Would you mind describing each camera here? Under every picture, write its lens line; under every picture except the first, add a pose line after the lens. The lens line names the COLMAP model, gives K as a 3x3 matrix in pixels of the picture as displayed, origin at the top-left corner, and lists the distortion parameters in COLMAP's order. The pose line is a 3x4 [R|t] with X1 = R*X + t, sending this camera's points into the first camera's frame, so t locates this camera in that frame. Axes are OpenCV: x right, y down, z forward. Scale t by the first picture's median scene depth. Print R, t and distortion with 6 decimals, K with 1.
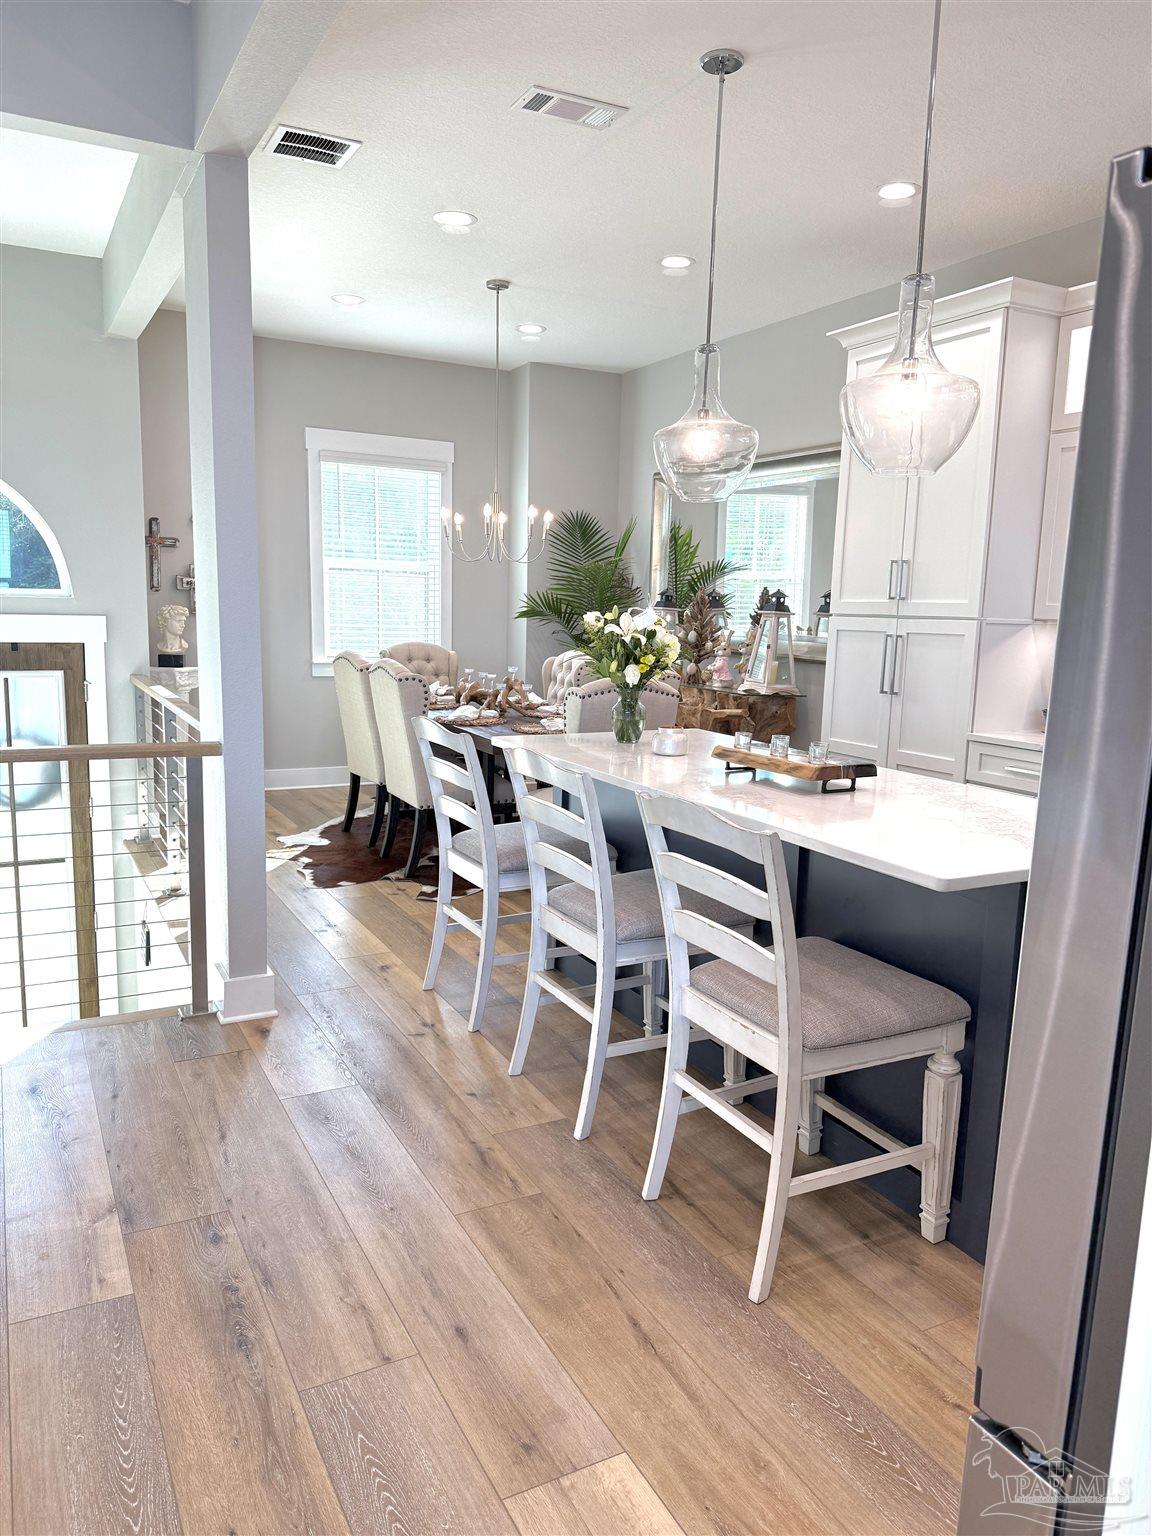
lens RADIAL K [[1094.5, 0, 574.6], [0, 1094.5, 773.9], [0, 0, 1]] dist [0.028938, -0.031857]
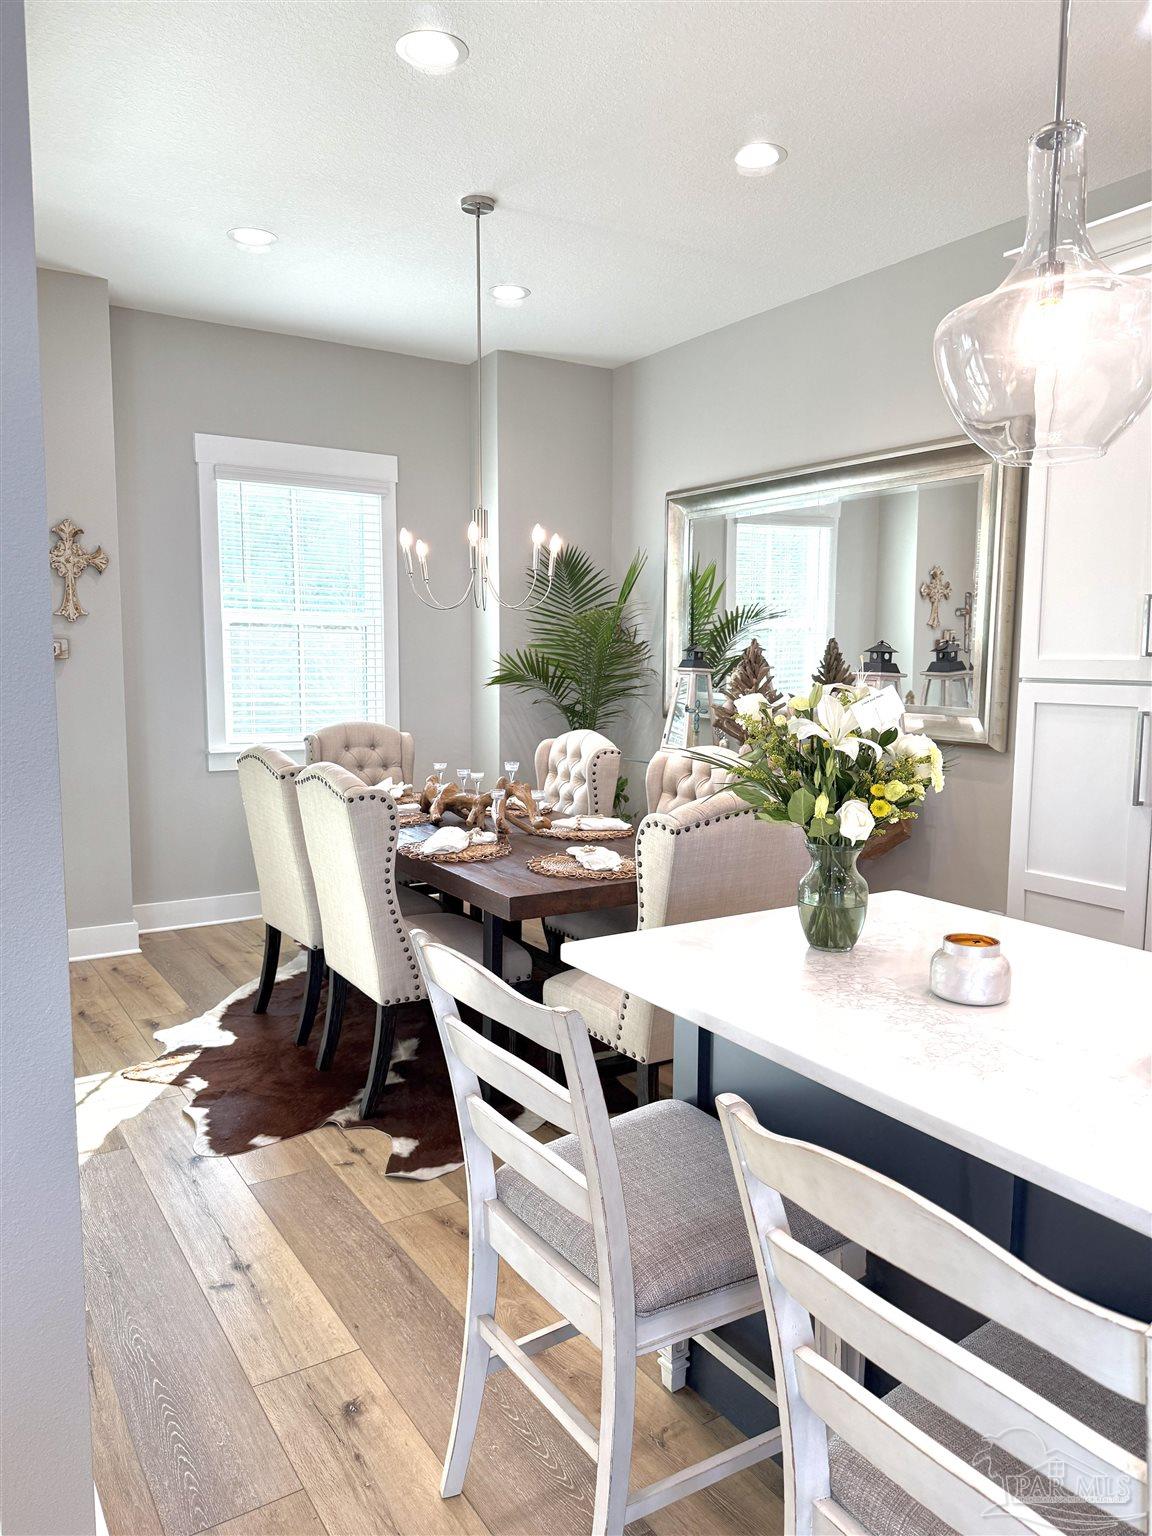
lens RADIAL K [[1094.5, 0, 576.8], [0, 1094.5, 763.3], [0, 0, 1]] dist [0.028938, -0.031857]
pose [[0.996287, -0.026727, 0.081843, -0.069849], [0.031313, 0.997980, -0.055275, -0.057791], [-0.080200, 0.057632, 0.995111, 0.321008]]
